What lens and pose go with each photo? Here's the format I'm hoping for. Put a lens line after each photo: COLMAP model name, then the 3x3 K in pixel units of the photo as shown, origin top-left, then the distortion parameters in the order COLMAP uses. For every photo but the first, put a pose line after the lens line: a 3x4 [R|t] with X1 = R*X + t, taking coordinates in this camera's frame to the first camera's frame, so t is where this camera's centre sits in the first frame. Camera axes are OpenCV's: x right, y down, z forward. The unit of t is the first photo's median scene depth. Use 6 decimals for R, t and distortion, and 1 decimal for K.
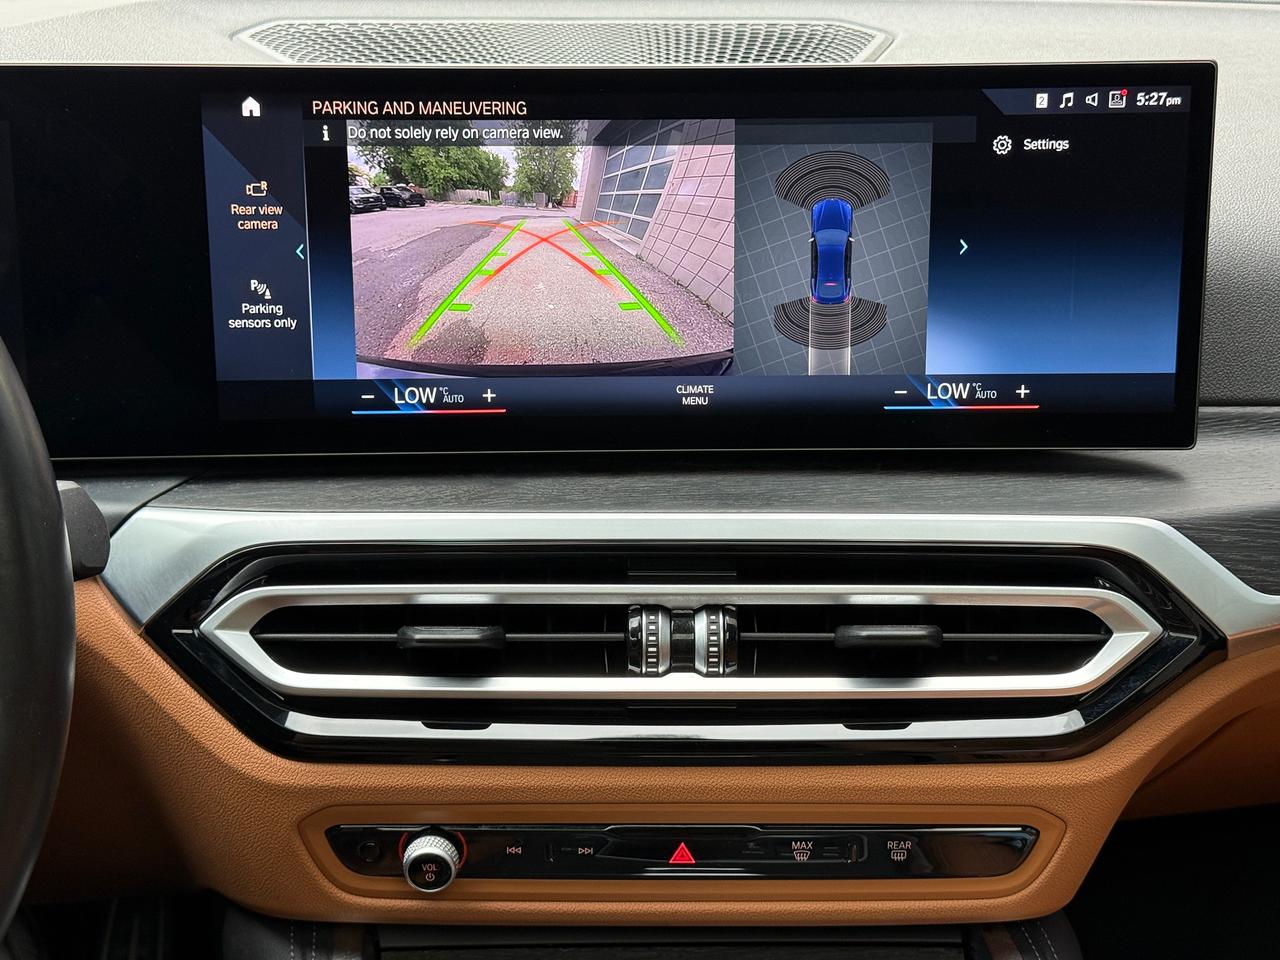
lens RADIAL K [[1793.9, 0, 639.6], [0, 1793.9, 486.5], [0, 0, 1]] dist [0.050235, 0.000000]
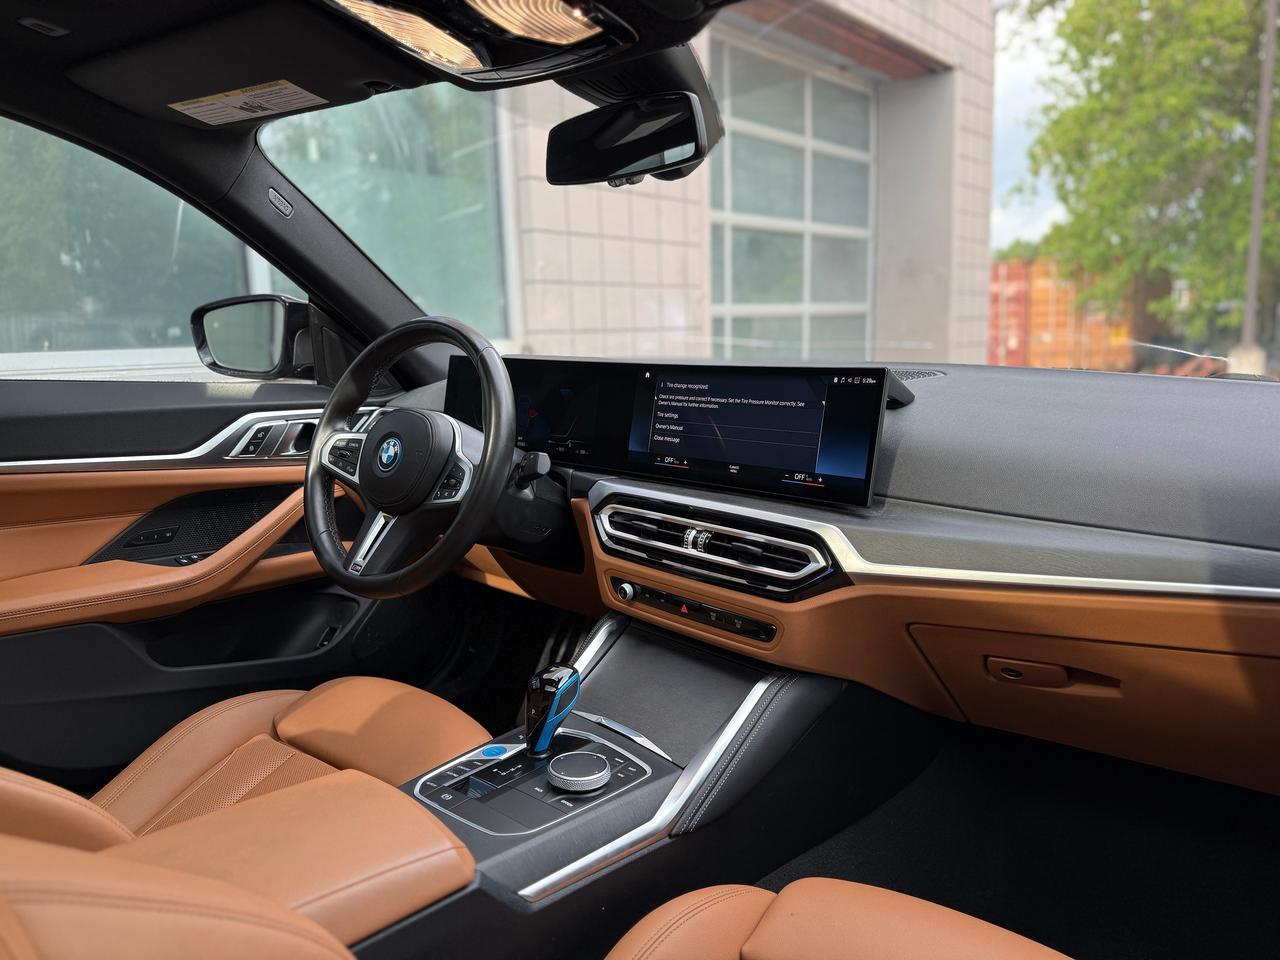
lens RADIAL K [[918.2, 0, 643.6], [0, 918.2, 476.6], [0, 0, 1]] dist [-0.038436, -0.004287]
pose [[0.664769, 0.106044, -0.739484, 1.132562], [-0.218854, 0.974088, -0.057054, 0.089244], [0.714272, 0.199767, 0.670752, -0.176676]]
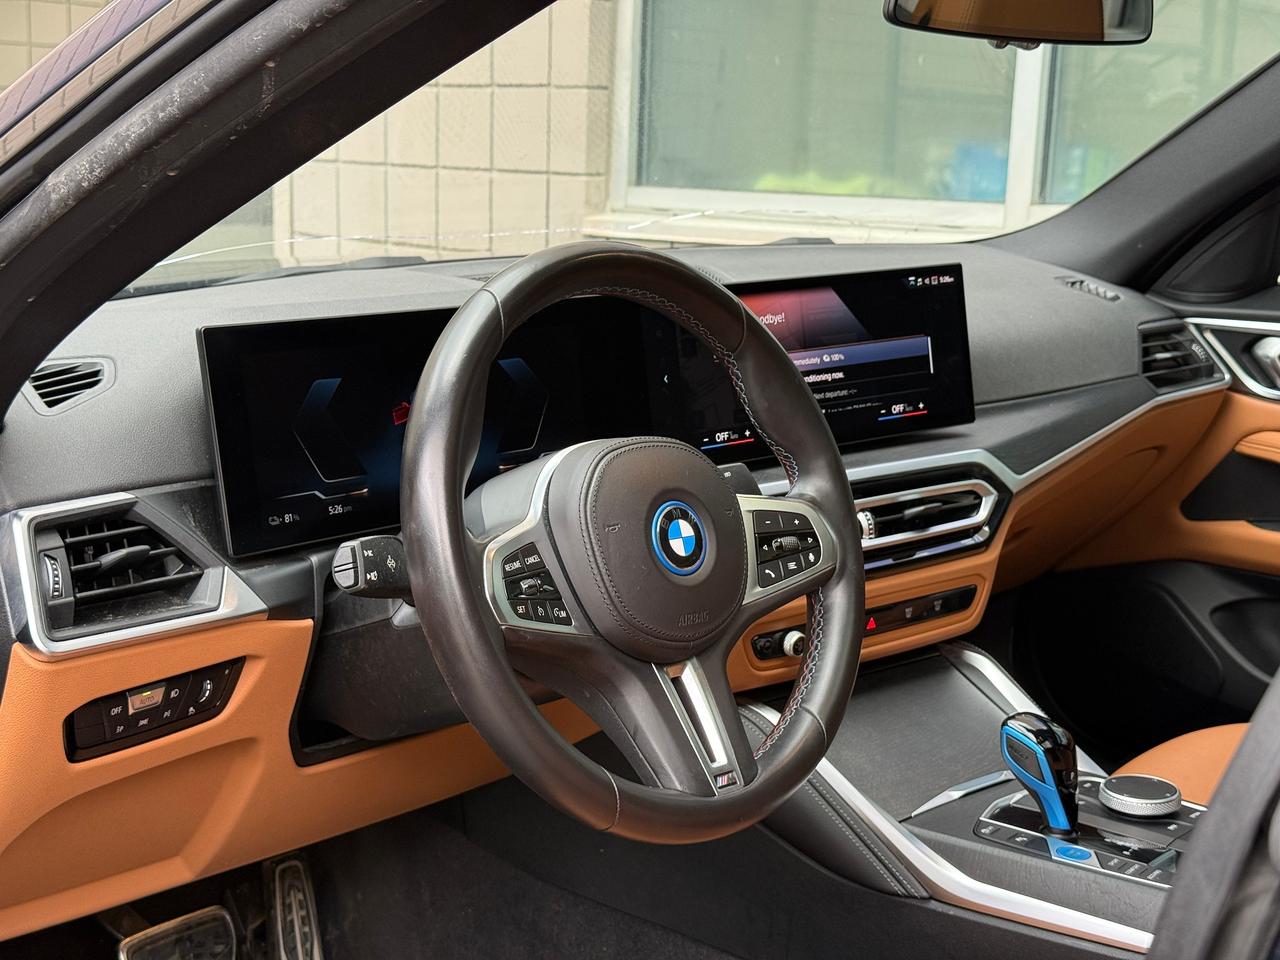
lens RADIAL K [[1793.9, 0, 642.1], [0, 1793.9, 482.0], [0, 0, 1]] dist [0.050235, 0.000000]
pose [[0.778662, -0.126727, 0.614512, -1.556843], [0.181463, 0.983021, -0.027214, 0.043273], [-0.600630, 0.132701, 0.788438, -0.618065]]
